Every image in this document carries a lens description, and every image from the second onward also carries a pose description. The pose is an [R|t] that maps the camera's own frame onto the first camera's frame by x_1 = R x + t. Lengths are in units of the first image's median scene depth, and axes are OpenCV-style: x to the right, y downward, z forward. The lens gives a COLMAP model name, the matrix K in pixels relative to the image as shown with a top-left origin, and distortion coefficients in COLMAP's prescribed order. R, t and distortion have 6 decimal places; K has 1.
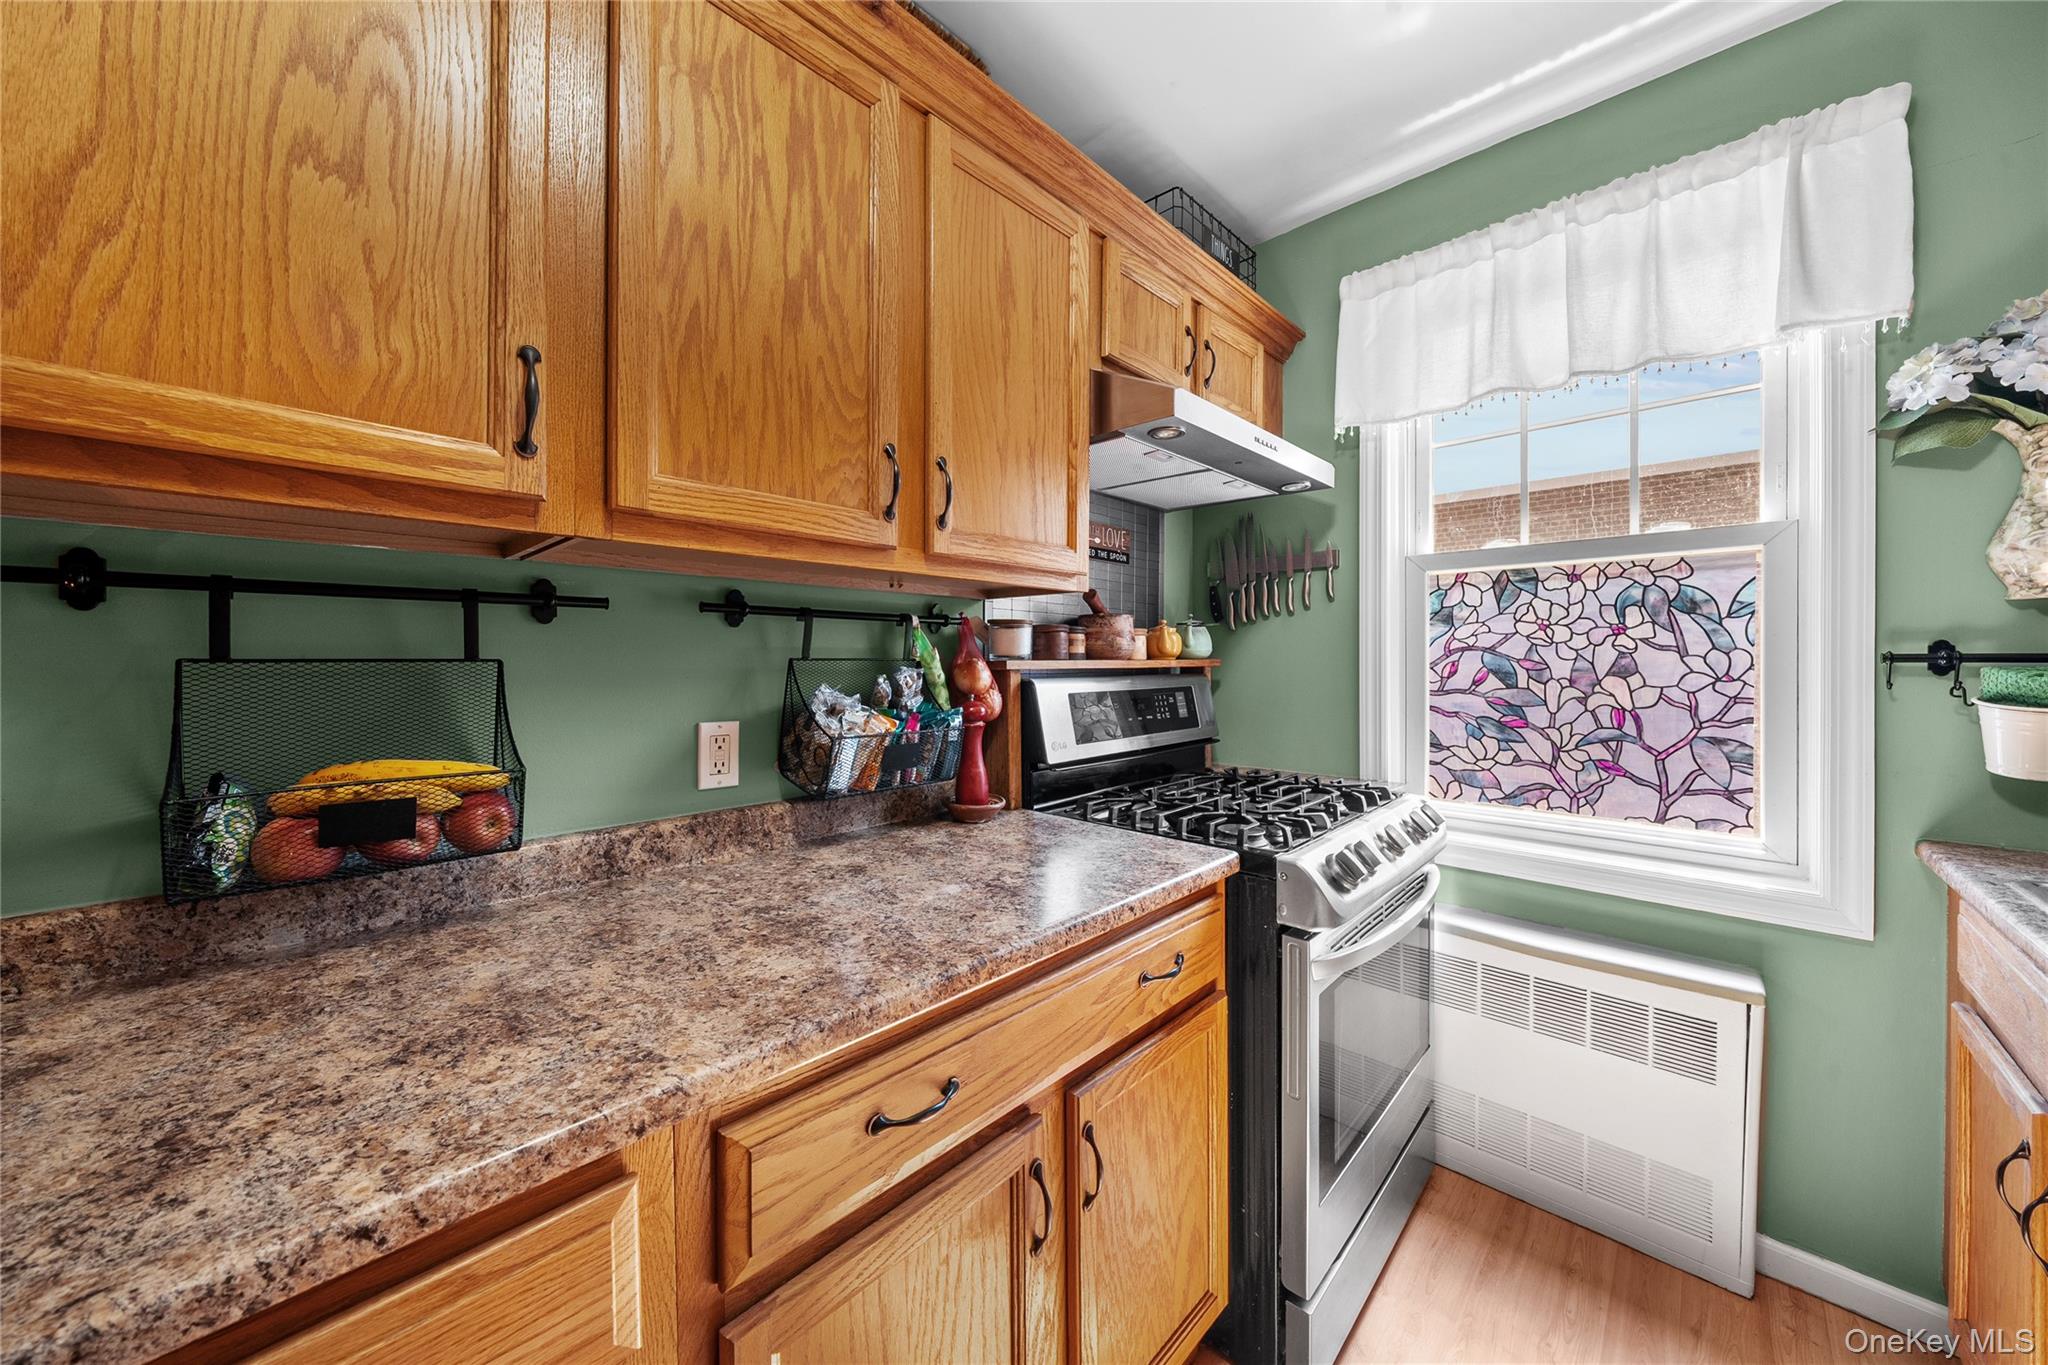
lens RADIAL K [[718.4, 0, 1047.6], [0, 718.4, 662.7], [0, 0, 1]] dist [0.000842, 0.000038]
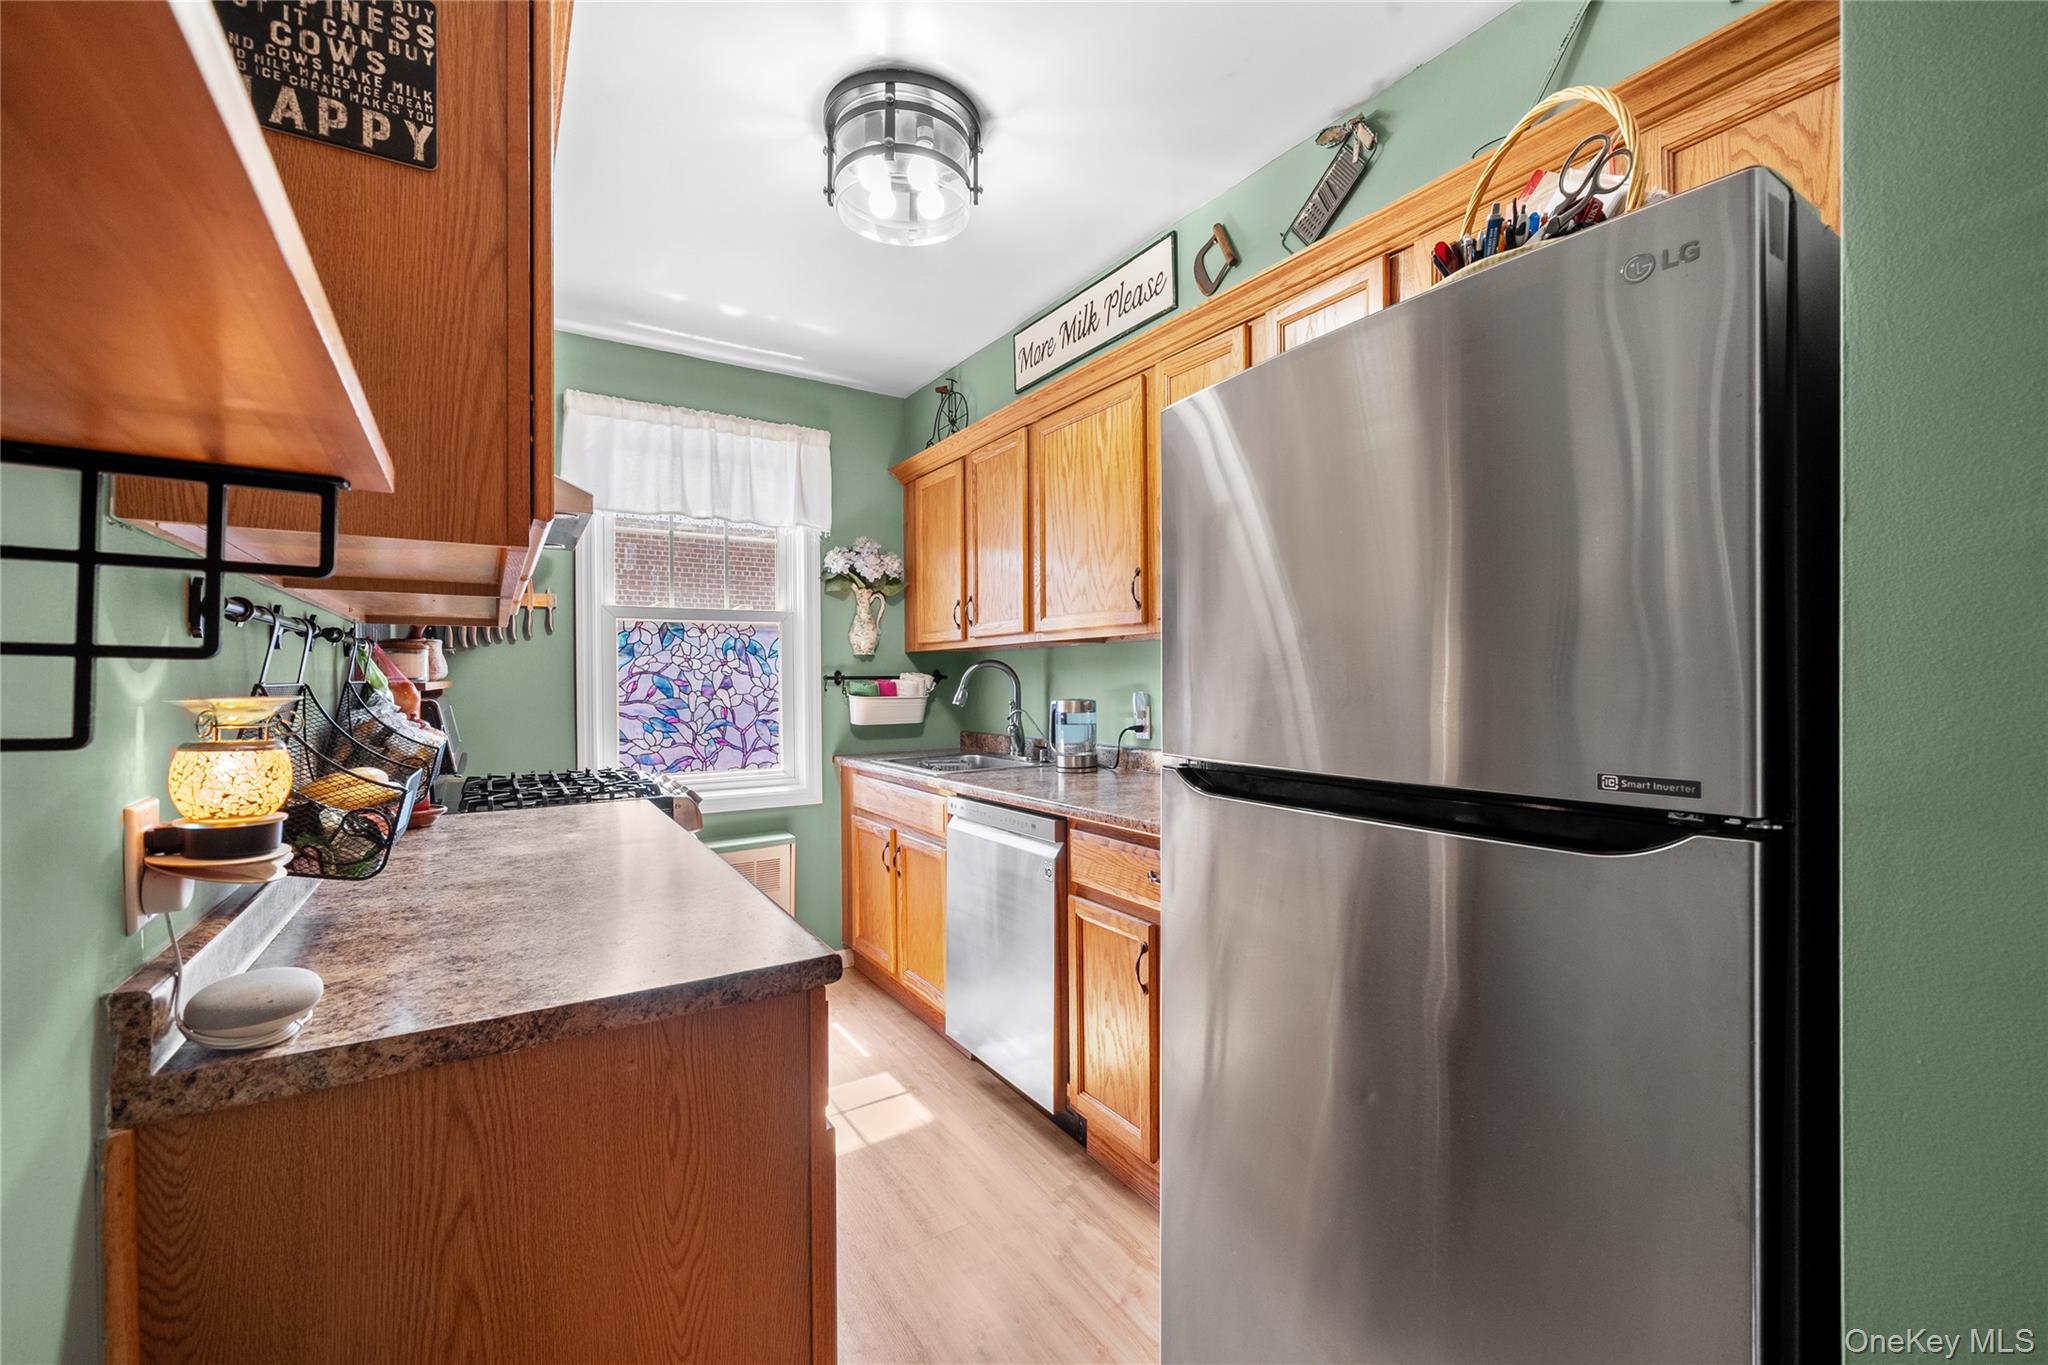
lens RADIAL K [[802.4, 0, 1018.2], [0, 802.4, 681.5], [0, 0, 1]] dist [0.000238, 0.000005]
pose [[0.233127, -0.001742, 0.972445, -1.009656], [0.014101, 0.999899, -0.001589, 0.014737], [-0.972344, 0.014083, 0.233128, -0.167928]]
